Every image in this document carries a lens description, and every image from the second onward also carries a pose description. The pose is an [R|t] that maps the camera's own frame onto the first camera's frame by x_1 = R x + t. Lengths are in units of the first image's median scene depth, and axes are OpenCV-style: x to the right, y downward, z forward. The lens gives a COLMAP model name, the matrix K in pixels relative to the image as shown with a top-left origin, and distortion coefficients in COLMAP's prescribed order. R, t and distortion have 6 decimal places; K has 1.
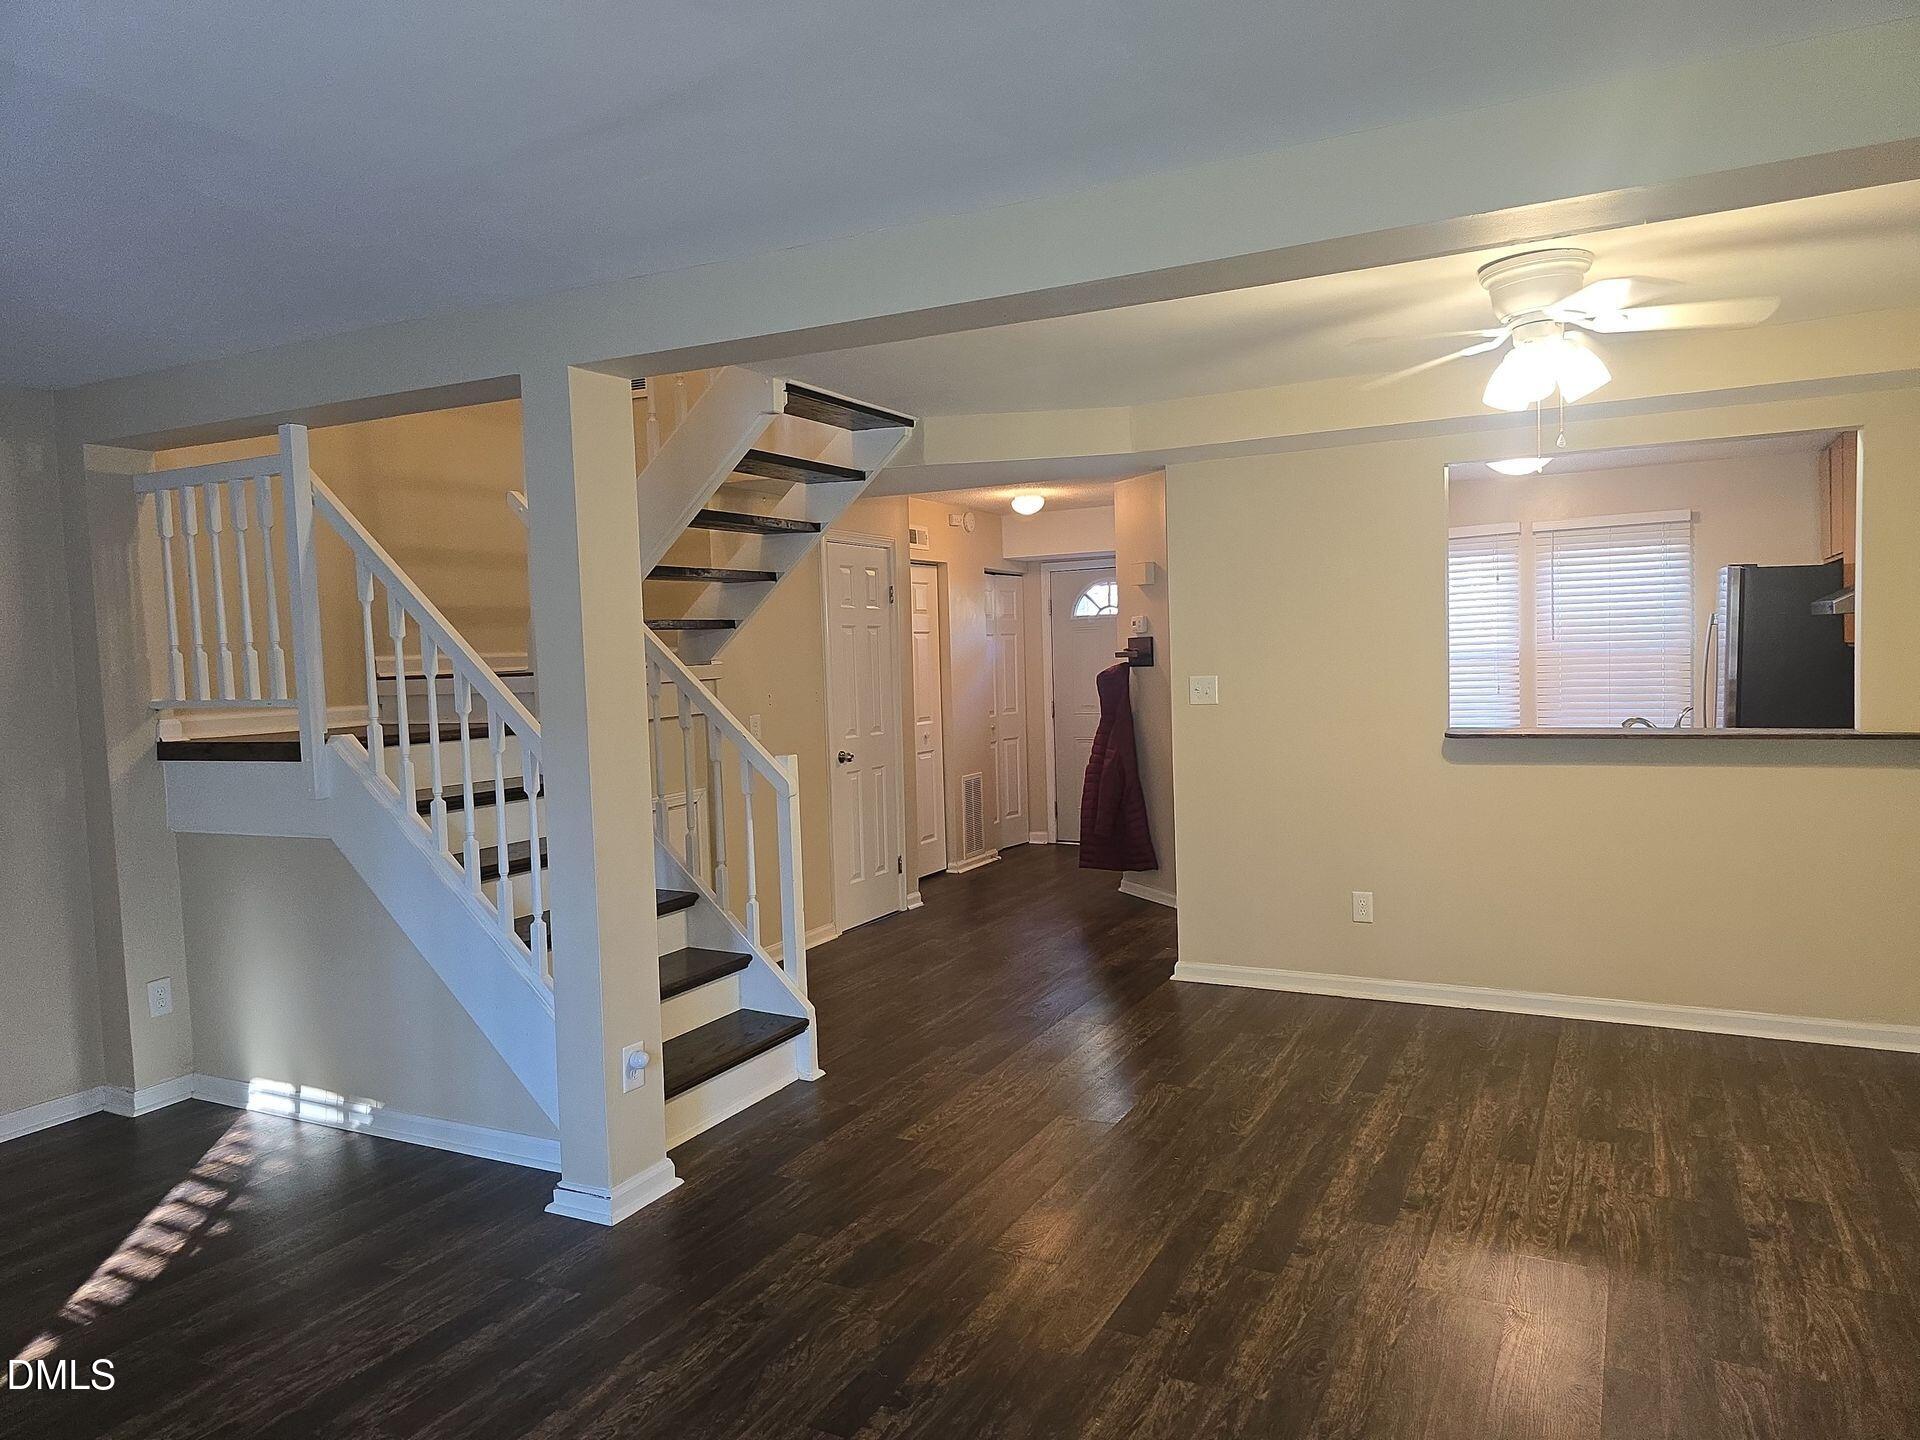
lens RADIAL K [[1283.4, 0, 960.0], [0, 1283.4, 720.0], [0, 0, 1]] dist [0.078120, -0.075443]
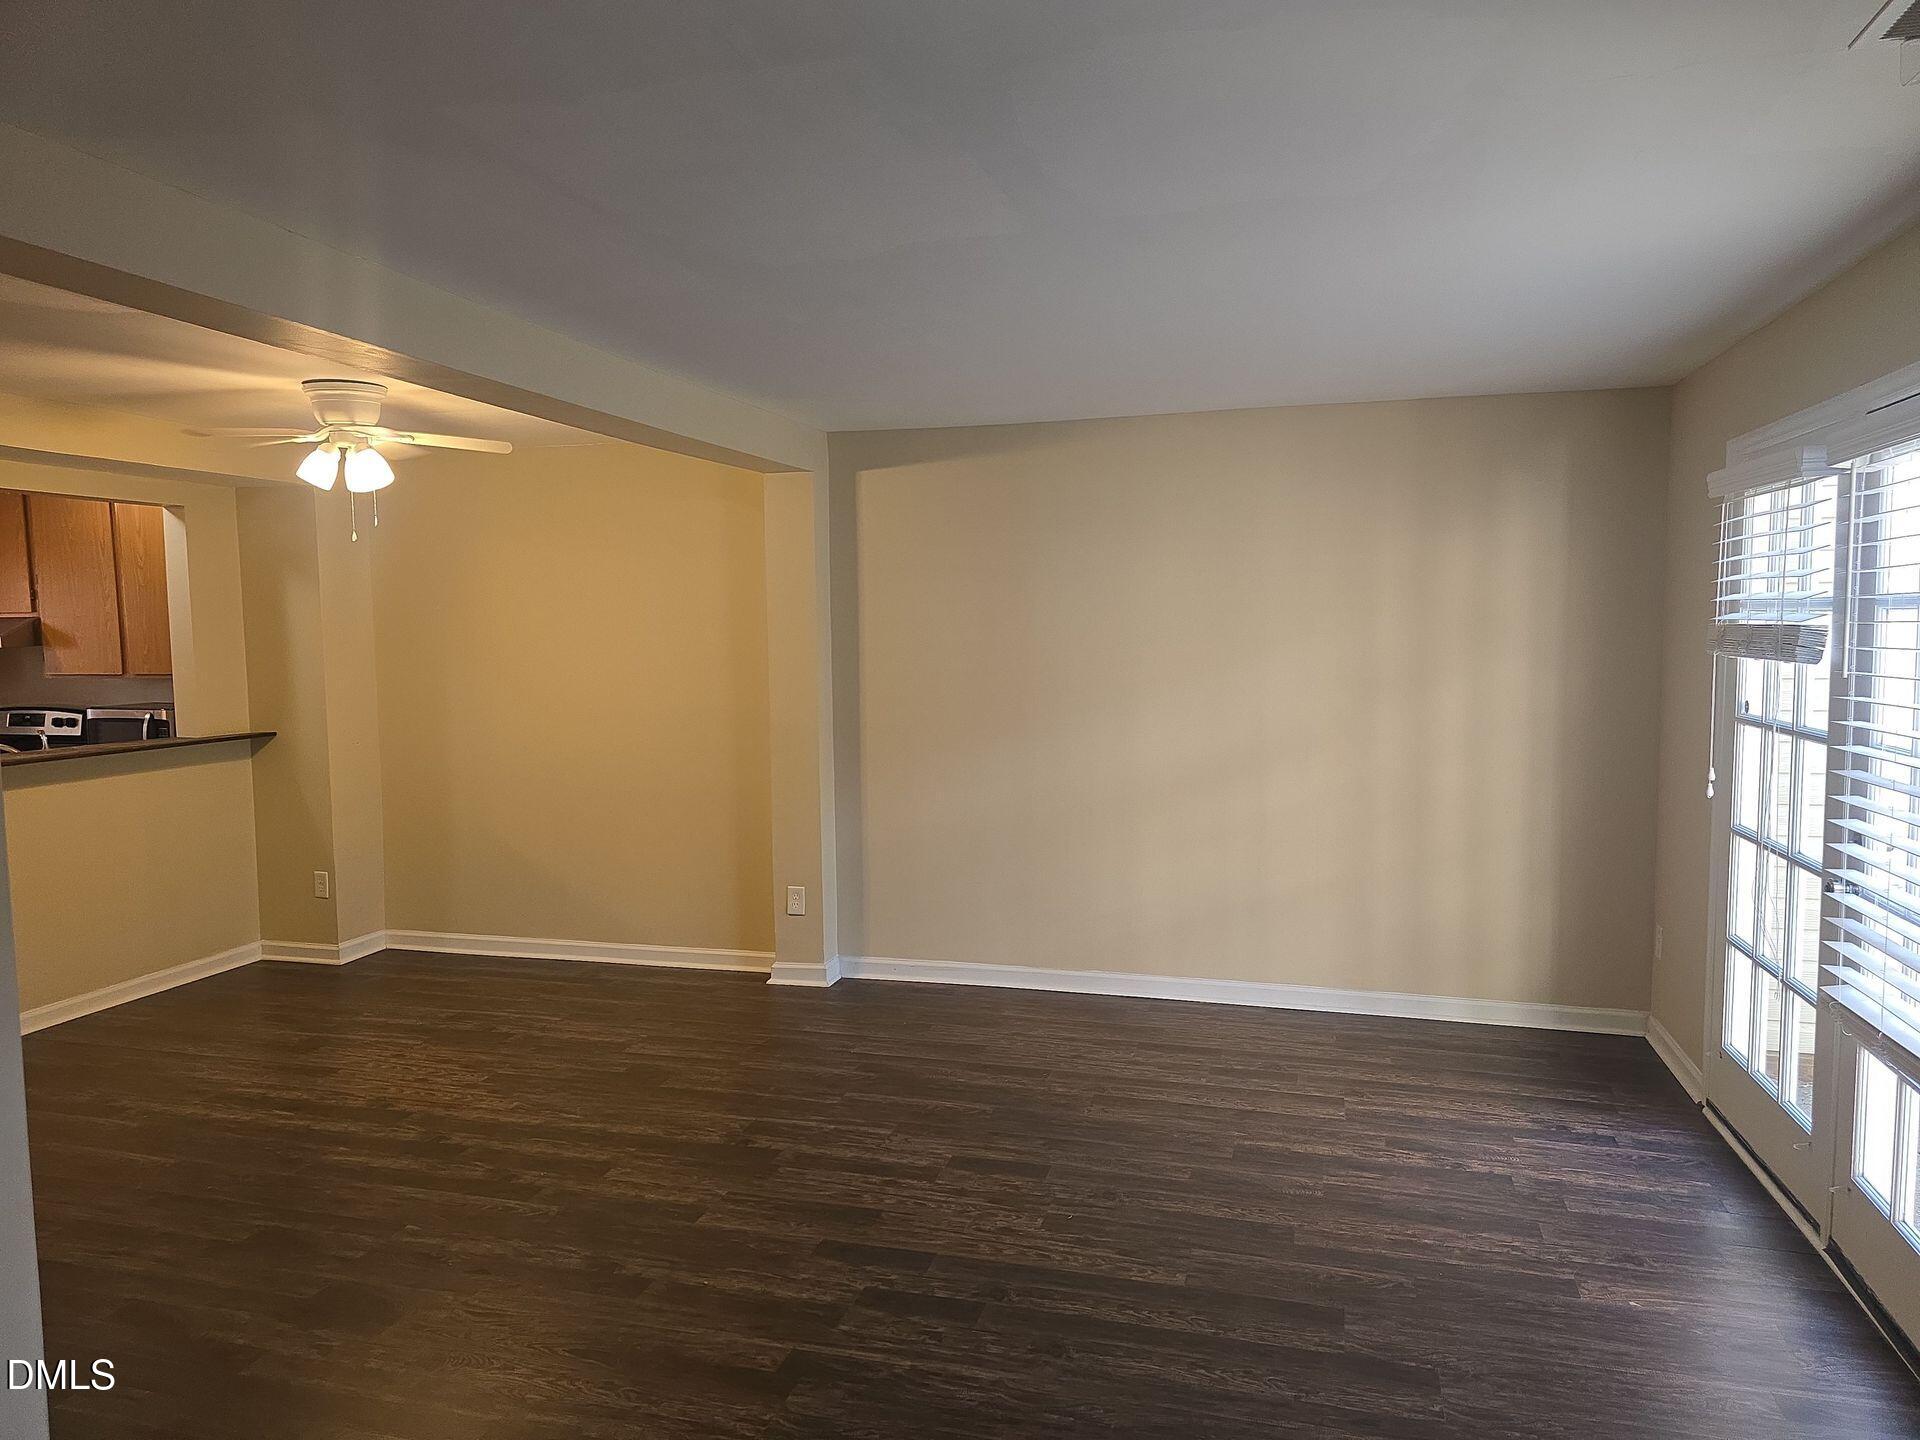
lens RADIAL K [[1283.4, 0, 960.0], [0, 1283.4, 720.0], [0, 0, 1]] dist [0.078120, -0.075443]
pose [[-0.196697, -0.042987, 0.979522, -0.749534], [0.074042, 0.995534, 0.058558, -0.029633], [-0.977665, 0.084044, -0.192636, 0.489059]]
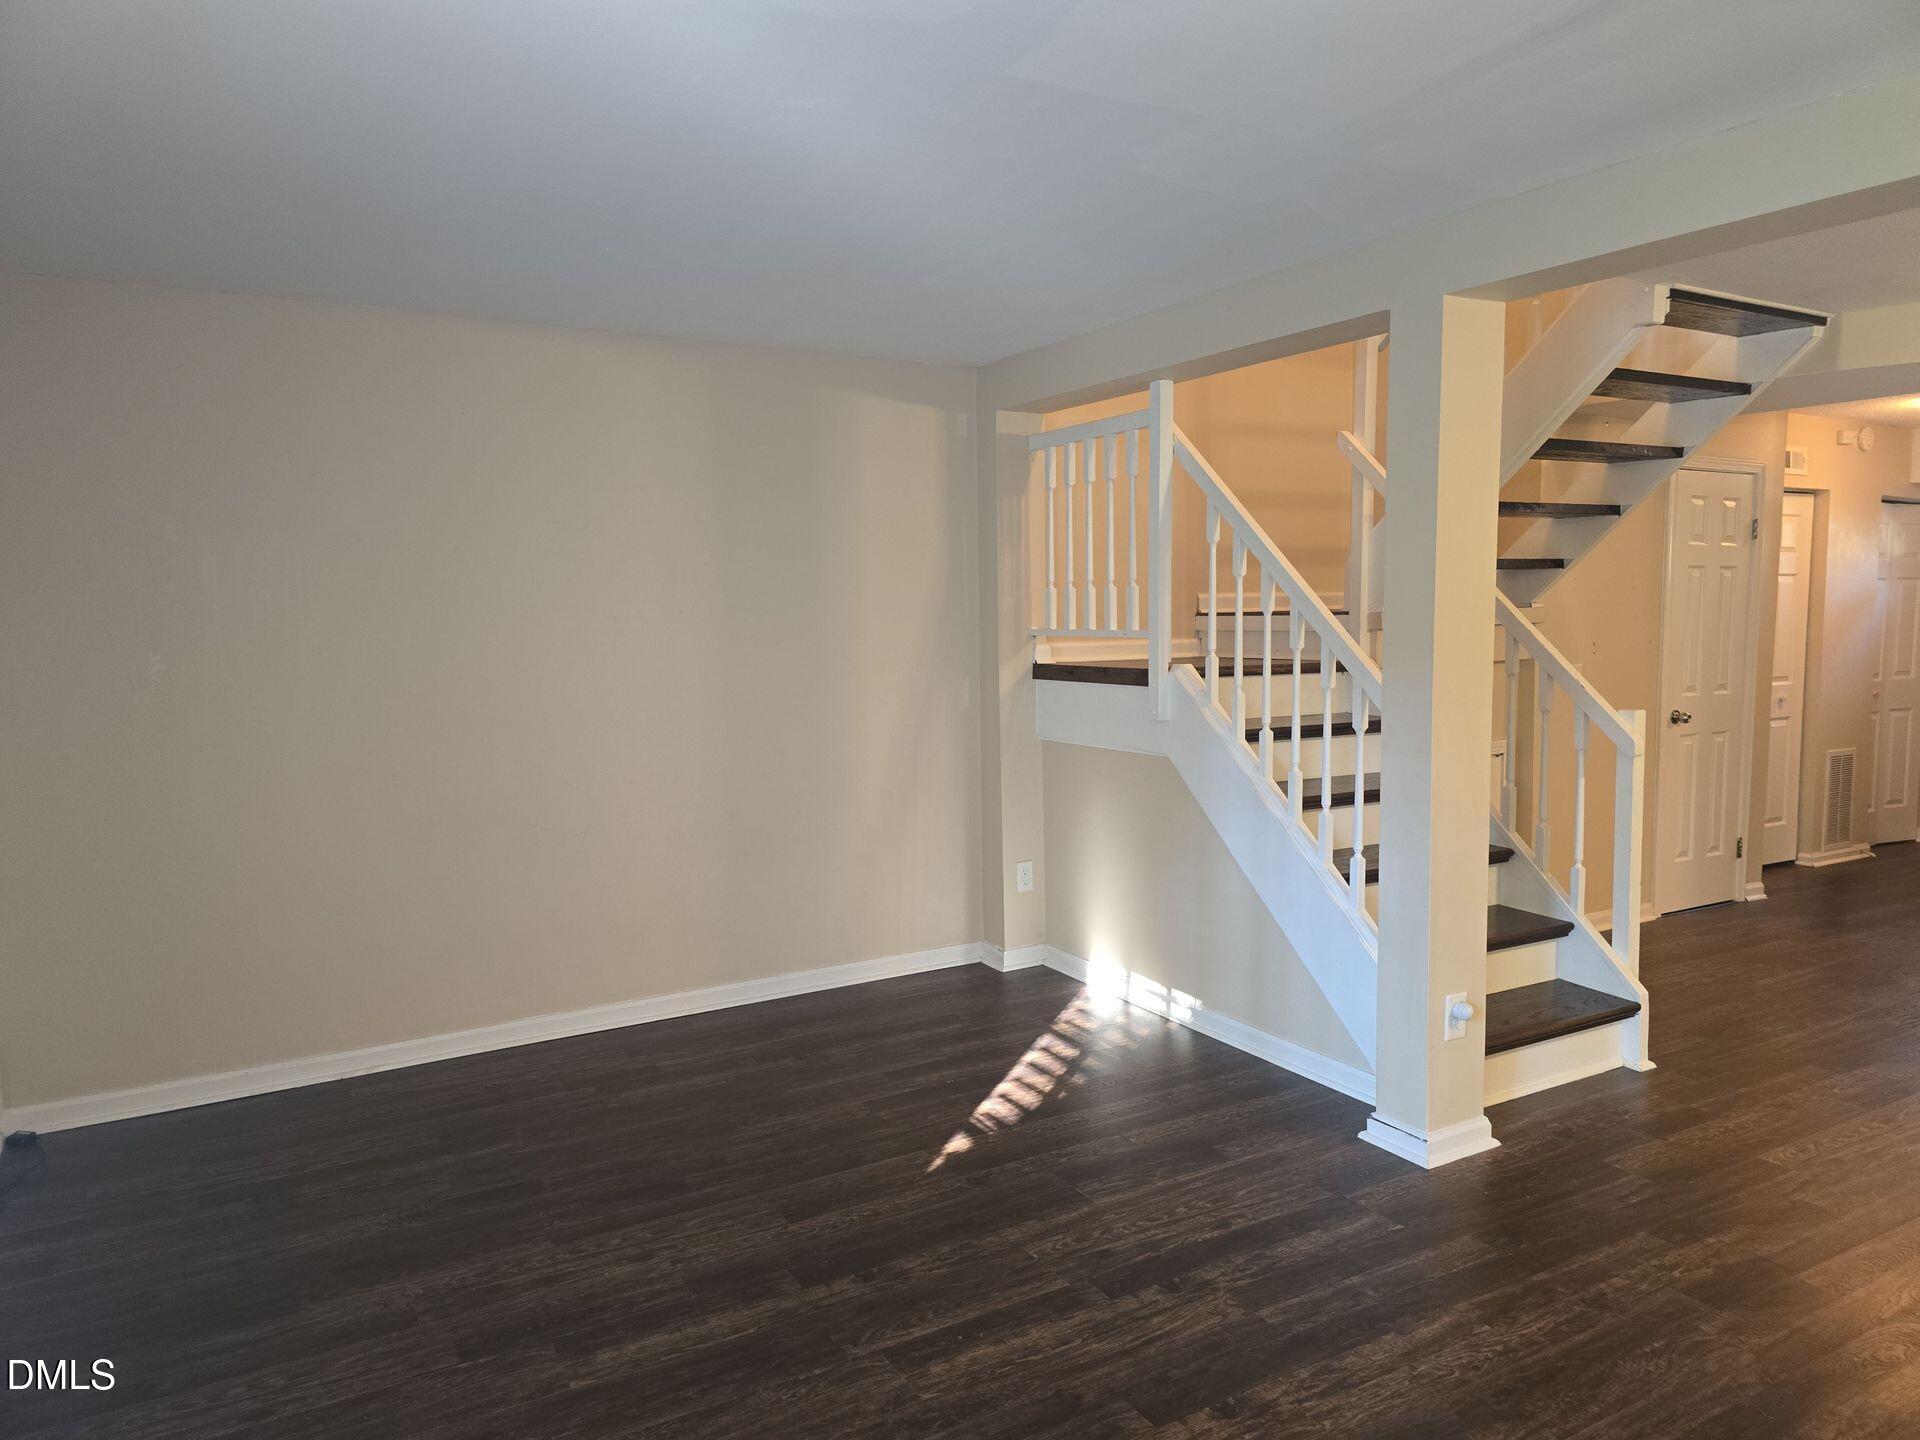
lens RADIAL K [[1283.4, 0, 960.0], [0, 1283.4, 720.0], [0, 0, 1]] dist [0.078120, -0.075443]
pose [[0.843575, 0.070632, -0.532346, -0.051607], [-0.046956, 0.997217, 0.057904, 0.004253], [0.534954, -0.023849, 0.844544, -0.020844]]
